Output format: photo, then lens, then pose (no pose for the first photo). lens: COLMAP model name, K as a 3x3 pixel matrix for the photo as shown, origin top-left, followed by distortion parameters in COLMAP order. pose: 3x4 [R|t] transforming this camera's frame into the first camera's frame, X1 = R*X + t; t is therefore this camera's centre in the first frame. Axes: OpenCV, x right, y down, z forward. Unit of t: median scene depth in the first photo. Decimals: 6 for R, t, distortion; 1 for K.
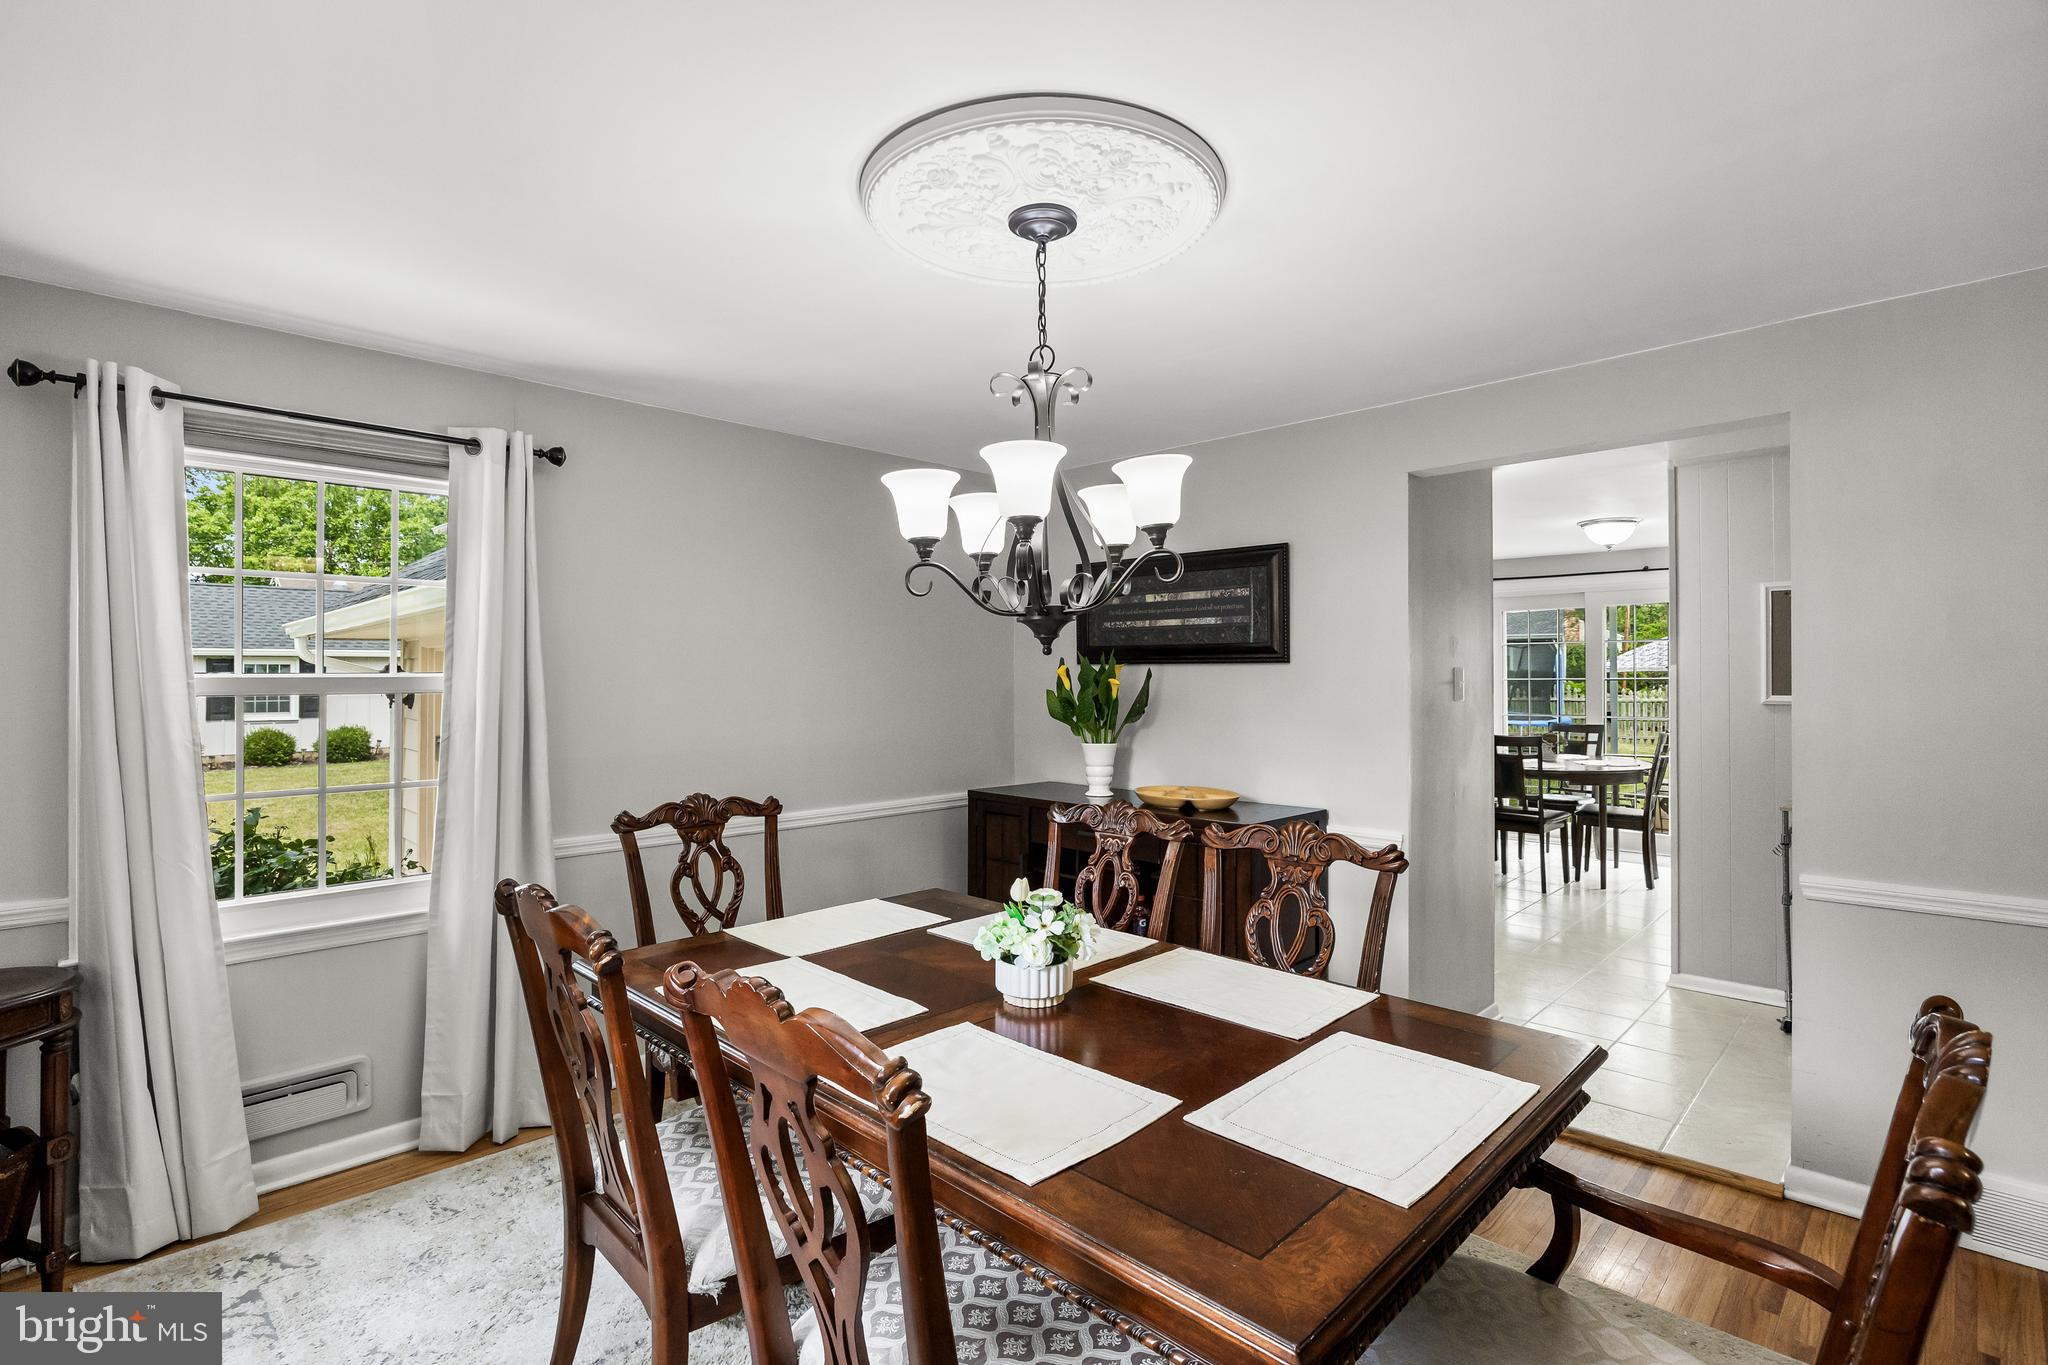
lens RADIAL K [[943.7, 0, 1019.5], [0, 943.7, 686.4], [0, 0, 1]] dist [0.003021, -0.001151]
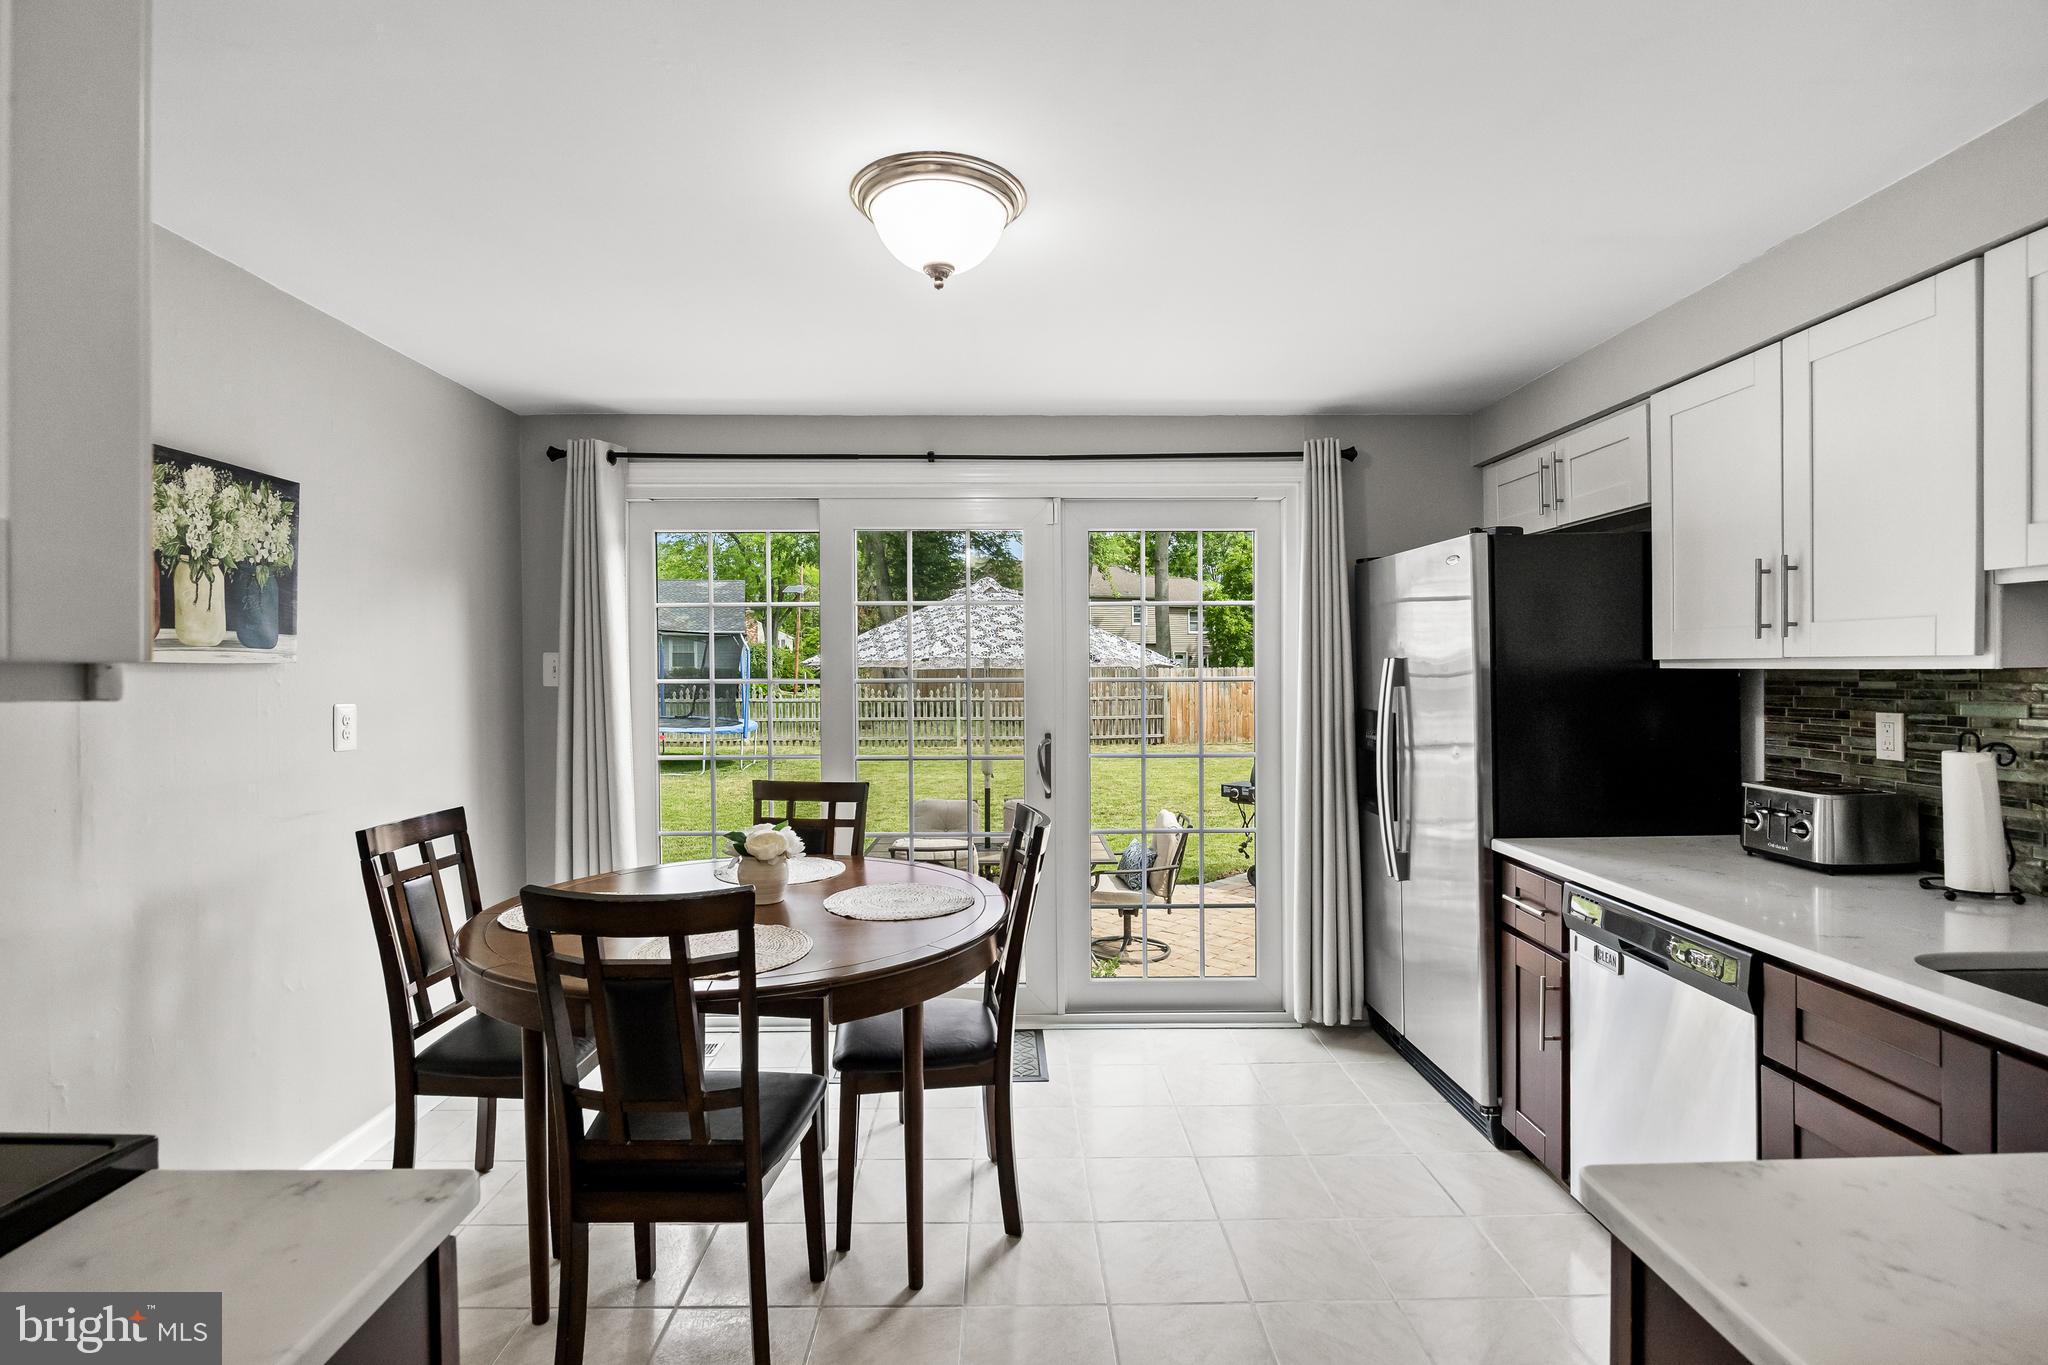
lens RADIAL K [[971.3, 0, 1021.8], [0, 971.3, 682.4], [0, 0, 1]] dist [-0.002474, -0.000156]
pose [[0.694983, -0.001016, 0.719026, 0.337507], [-0.004513, 0.999973, 0.005775, -0.009218], [-0.719012, -0.007259, 0.694959, 0.624865]]
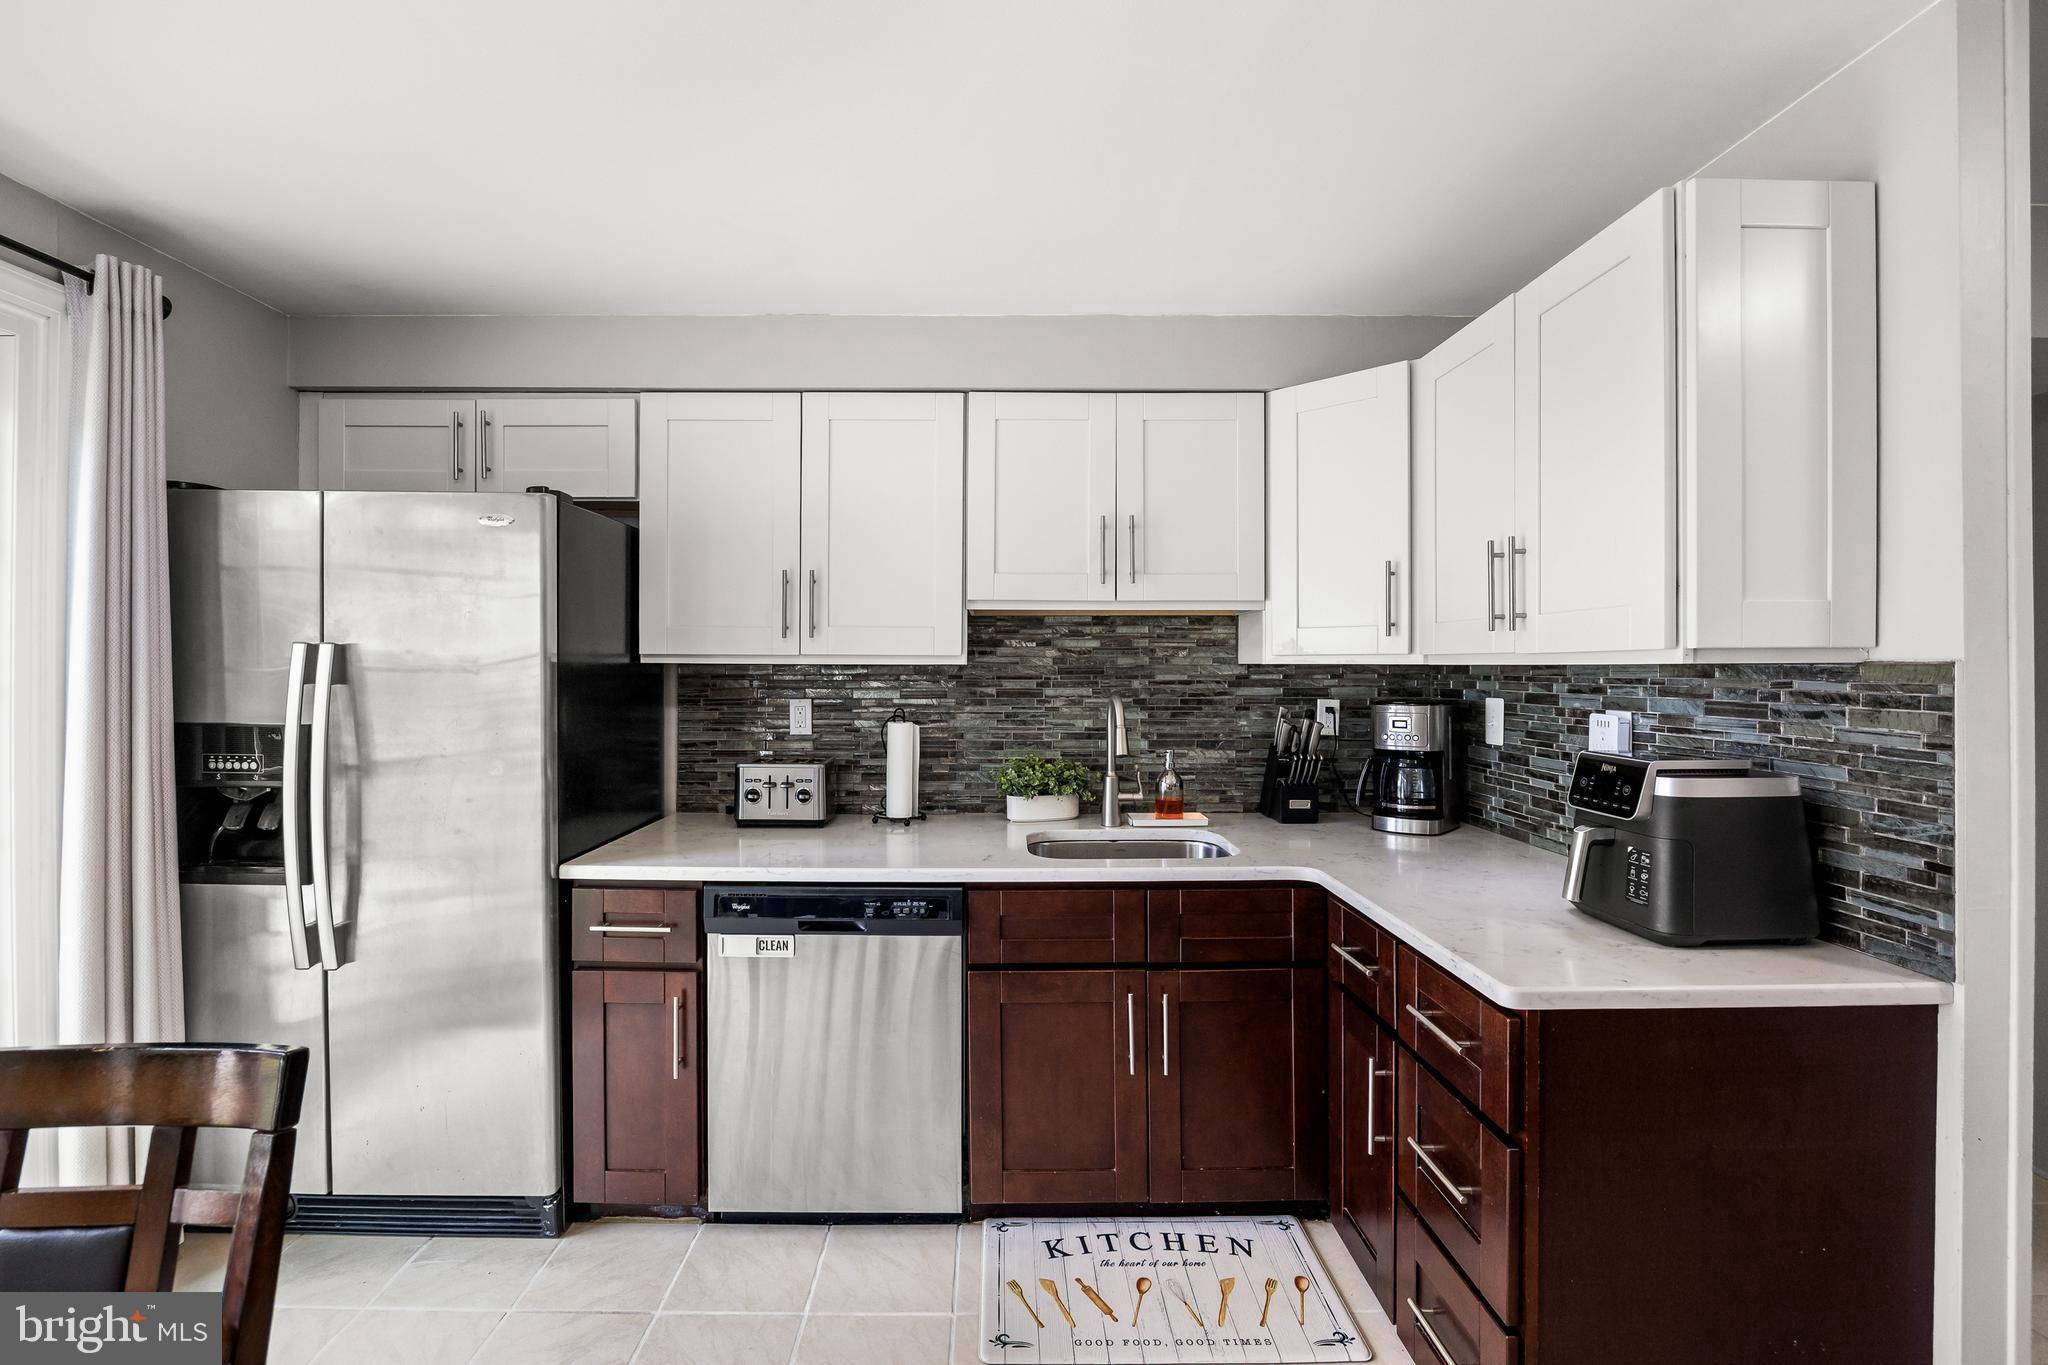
lens RADIAL K [[884.5, 0, 1024.0], [0, 884.5, 679.8], [0, 0, 1]] dist [-0.019425, -0.000174]
pose [[-0.715616, 0.002505, 0.698489, 0.475586], [0.004086, 0.999991, 0.000599, -0.005449], [-0.698482, 0.003283, -0.715621, 0.963025]]
